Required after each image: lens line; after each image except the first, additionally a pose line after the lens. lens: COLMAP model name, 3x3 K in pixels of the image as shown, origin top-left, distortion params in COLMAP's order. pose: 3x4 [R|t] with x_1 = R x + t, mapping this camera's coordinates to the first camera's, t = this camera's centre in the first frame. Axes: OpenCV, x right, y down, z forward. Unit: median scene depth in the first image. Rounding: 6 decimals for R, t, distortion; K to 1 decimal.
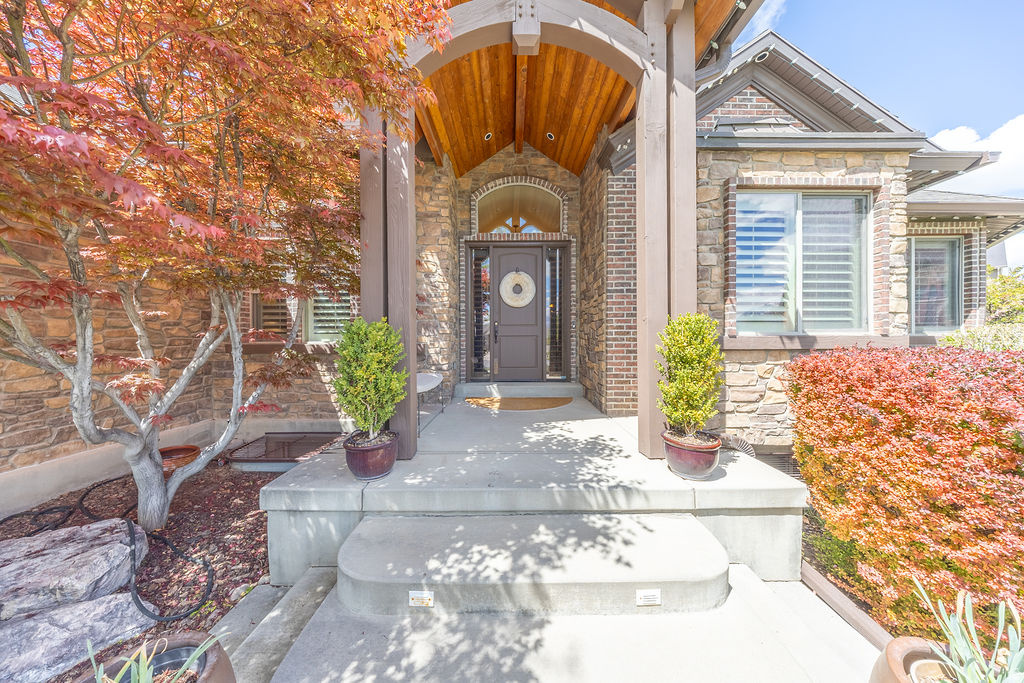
lens RADIAL K [[300.7, 0, 511.3], [0, 300.7, 340.8], [0, 0, 1]] dist [0.005503, 0.000680]
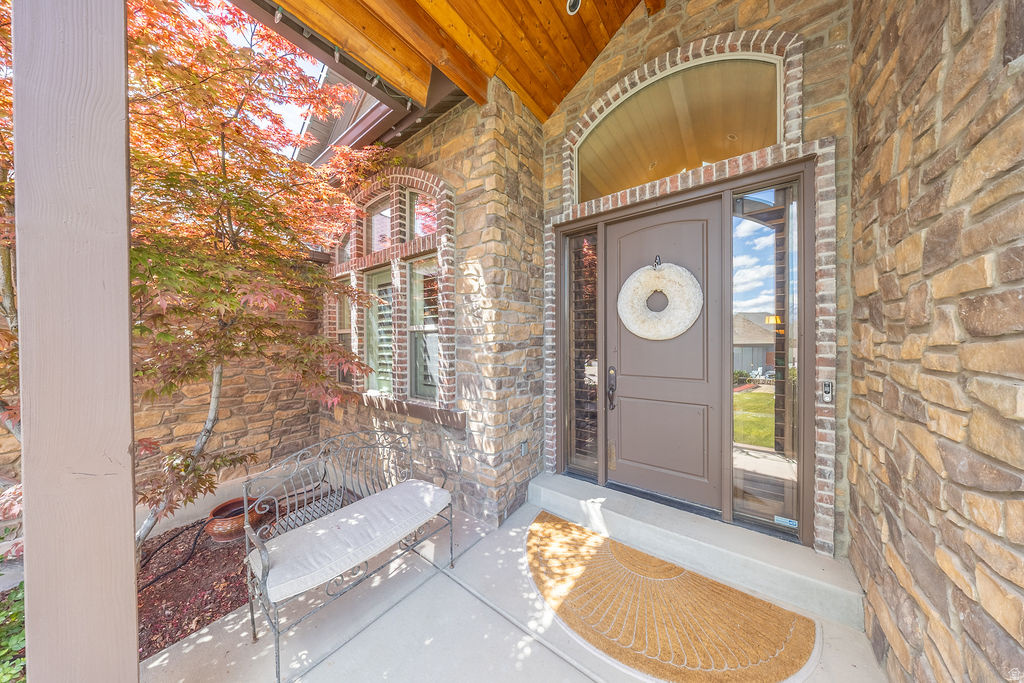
lens RADIAL K [[300.7, 0, 512.6], [0, 300.7, 338.5], [0, 0, 1]] dist [0.005503, 0.000680]
pose [[0.797064, -0.005255, -0.603872, 0.130616], [0.003063, 0.999984, -0.004658, -0.116690], [0.603887, 0.001863, 0.797067, 0.505687]]
